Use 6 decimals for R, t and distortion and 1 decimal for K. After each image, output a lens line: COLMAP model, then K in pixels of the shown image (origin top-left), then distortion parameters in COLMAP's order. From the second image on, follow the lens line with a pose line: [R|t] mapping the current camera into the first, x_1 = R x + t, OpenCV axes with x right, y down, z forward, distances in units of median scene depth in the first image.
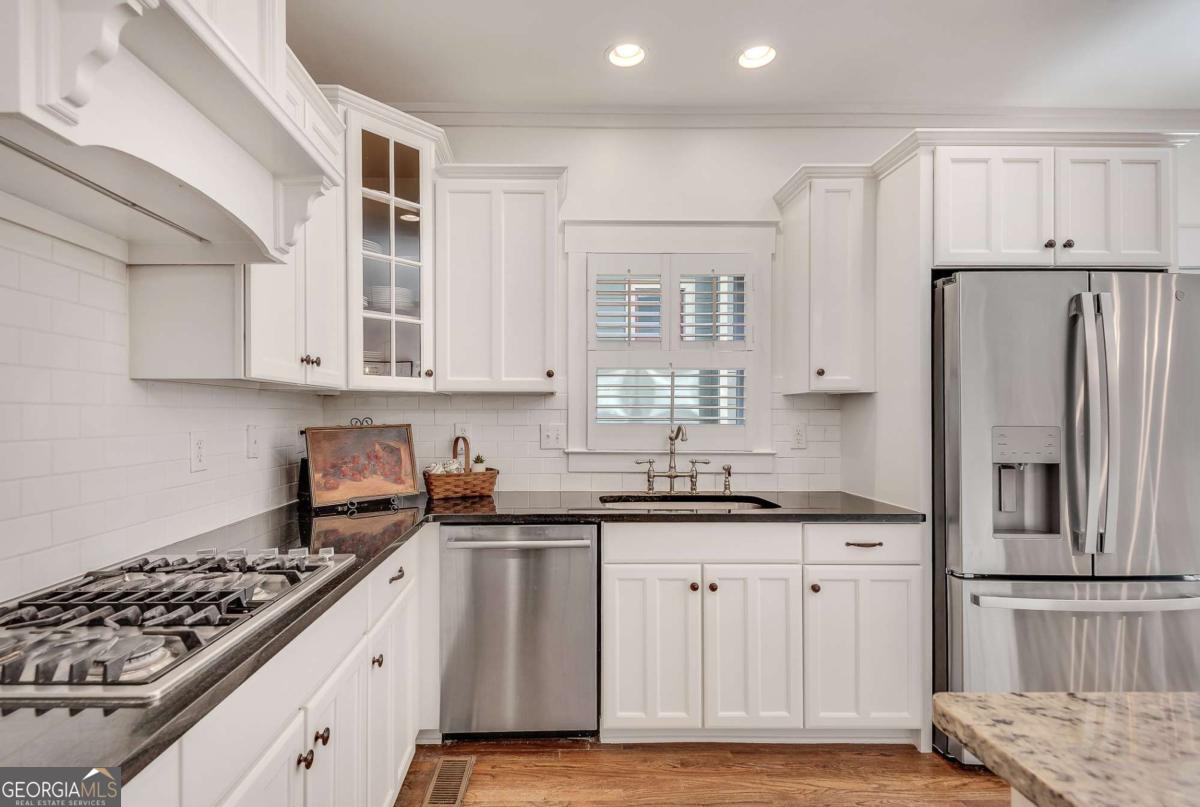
lens RADIAL K [[576.5, 0, 593.8], [0, 576.5, 413.4], [0, 0, 1]] dist [0.013077, -0.001851]
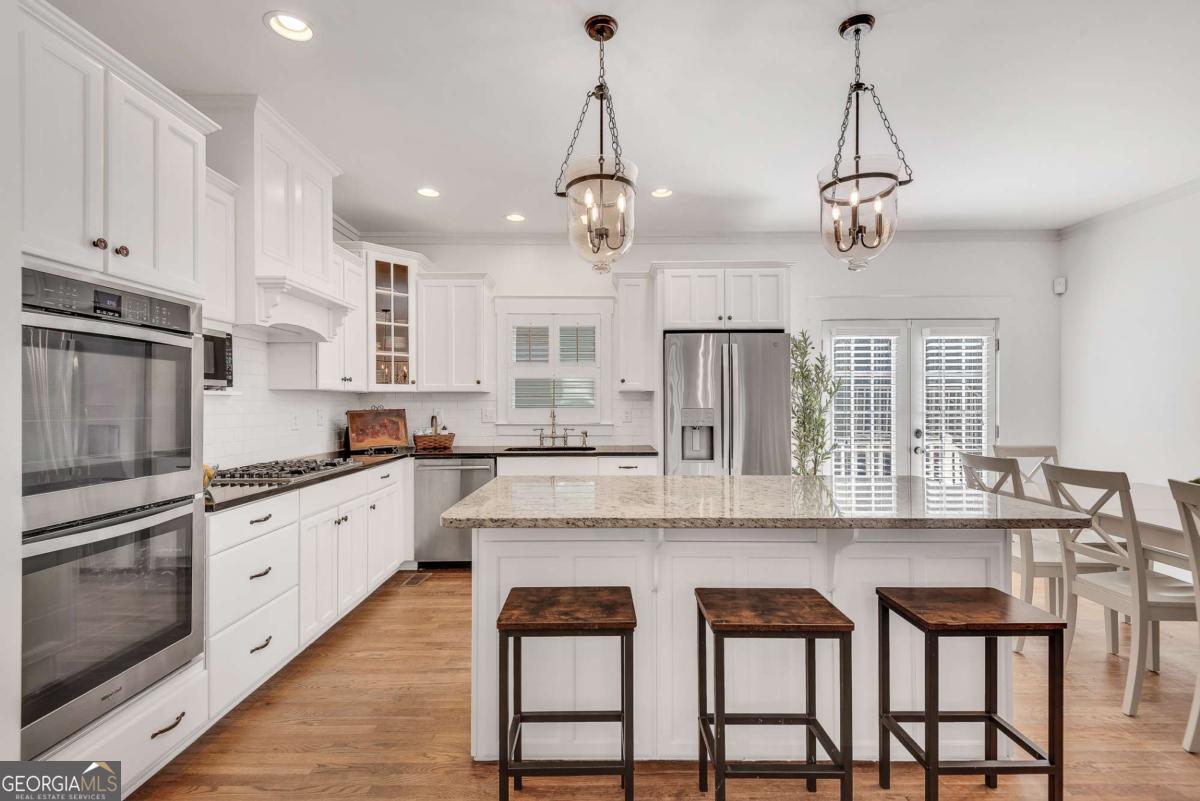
lens RADIAL K [[531.4, 0, 645.2], [0, 531.4, 403.6], [0, 0, 1]] dist [0.014587, -0.000090]
pose [[0.999939, -0.004569, 0.010074, 0.461917], [0.004560, 0.999989, 0.000936, 0.002710], [-0.010078, -0.000890, 0.999949, -0.768317]]
